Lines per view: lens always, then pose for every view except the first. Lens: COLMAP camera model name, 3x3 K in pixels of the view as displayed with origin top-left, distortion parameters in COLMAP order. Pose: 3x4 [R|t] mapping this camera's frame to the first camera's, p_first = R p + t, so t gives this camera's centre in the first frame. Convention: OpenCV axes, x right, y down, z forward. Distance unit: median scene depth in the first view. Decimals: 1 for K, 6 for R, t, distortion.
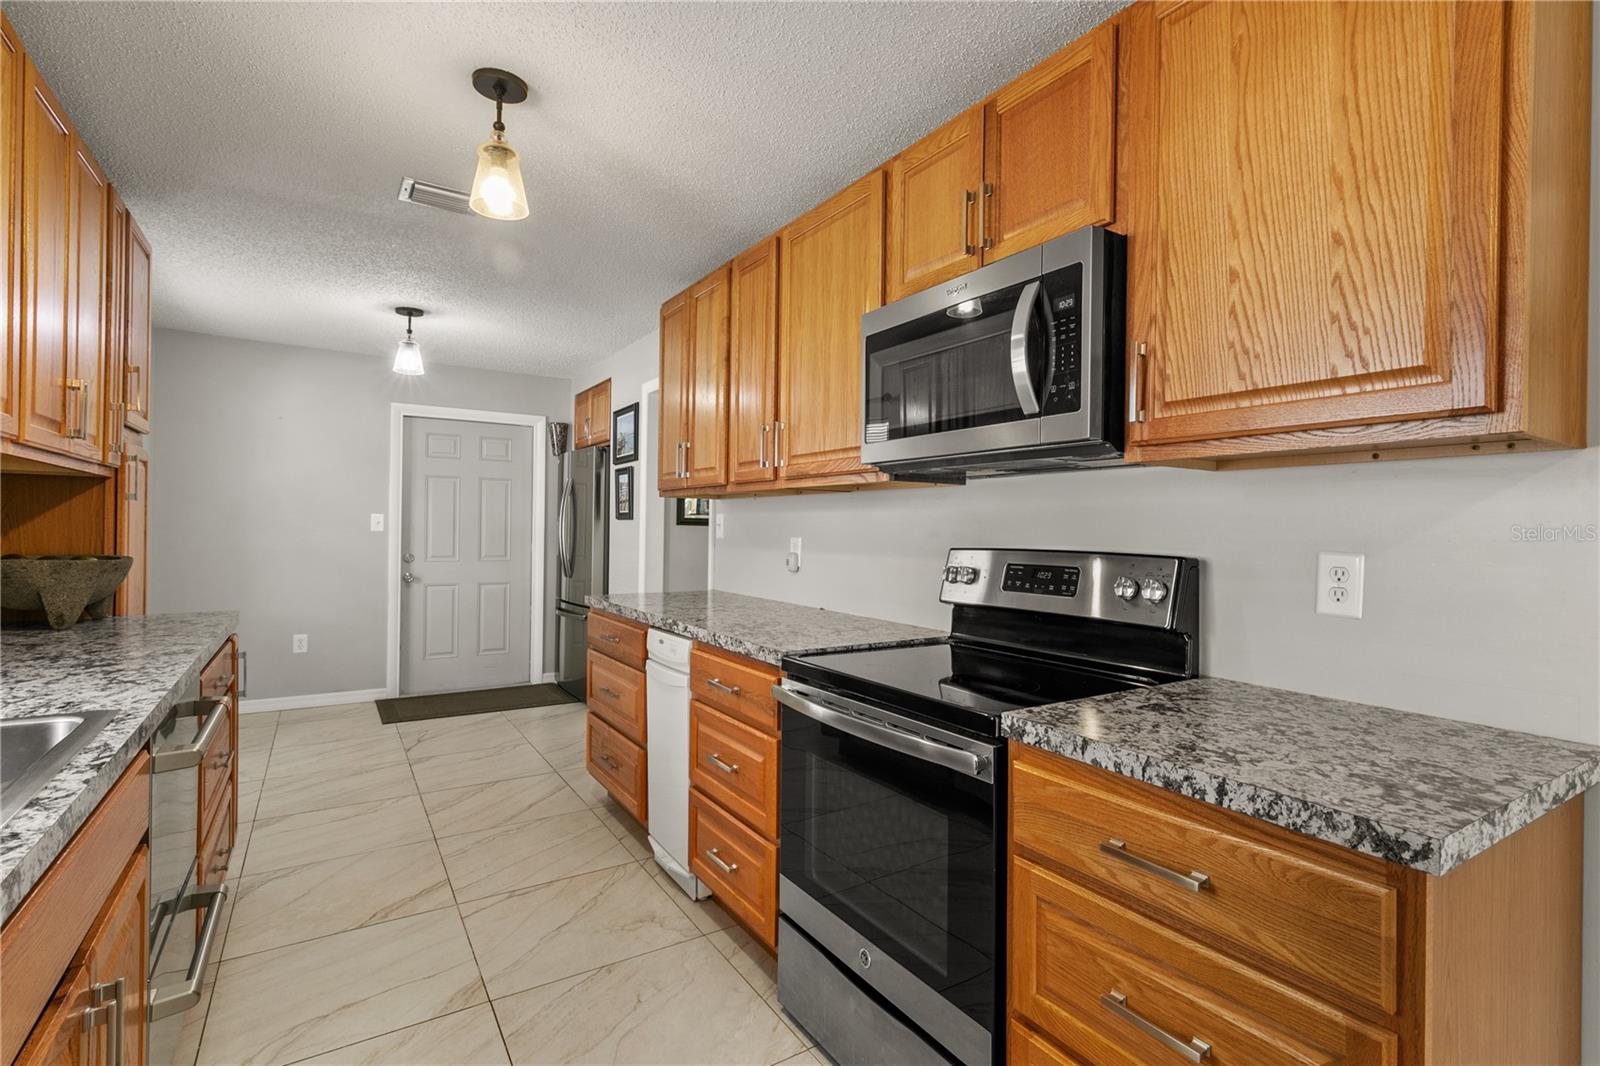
lens RADIAL K [[732.6, 0, 798.8], [0, 732.6, 525.1], [0, 0, 1]] dist [0.020732, 0.000196]
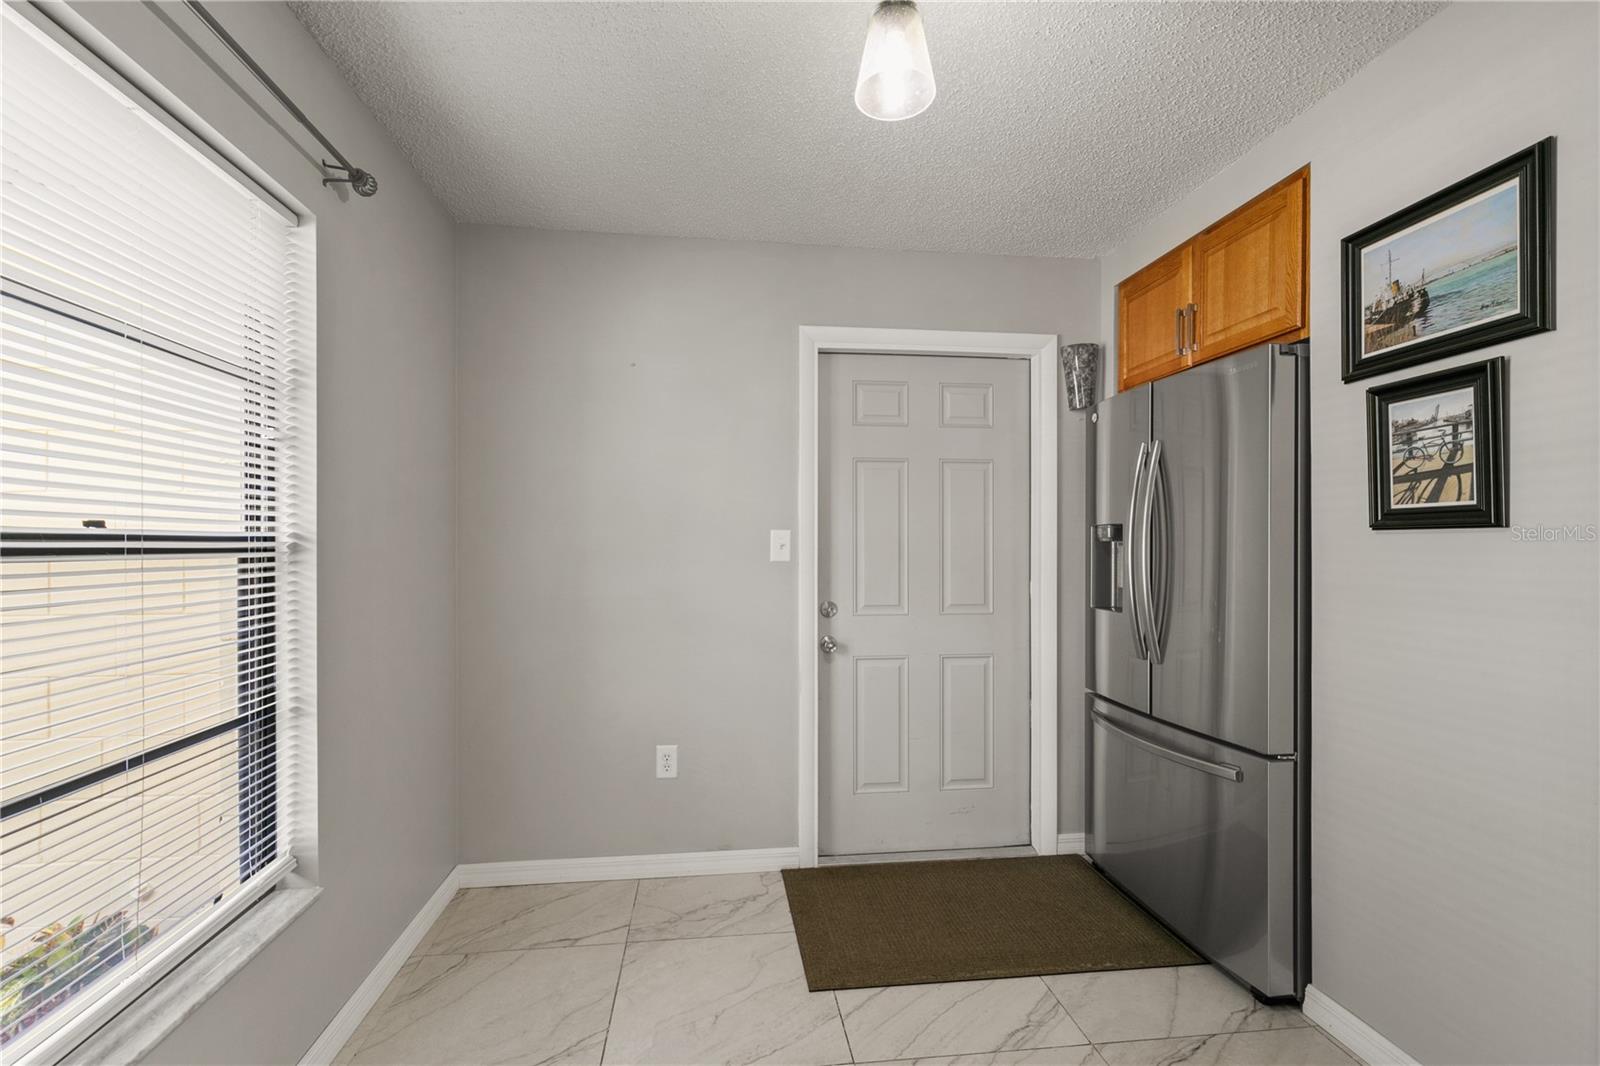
lens RADIAL K [[732.6, 0, 796.6], [0, 732.6, 521.0], [0, 0, 1]] dist [0.020732, 0.000196]
pose [[0.900238, -0.028610, -0.434458, -0.311215], [0.014855, 0.999276, -0.035023, -0.002491], [0.435145, 0.025075, 0.900011, 0.495117]]
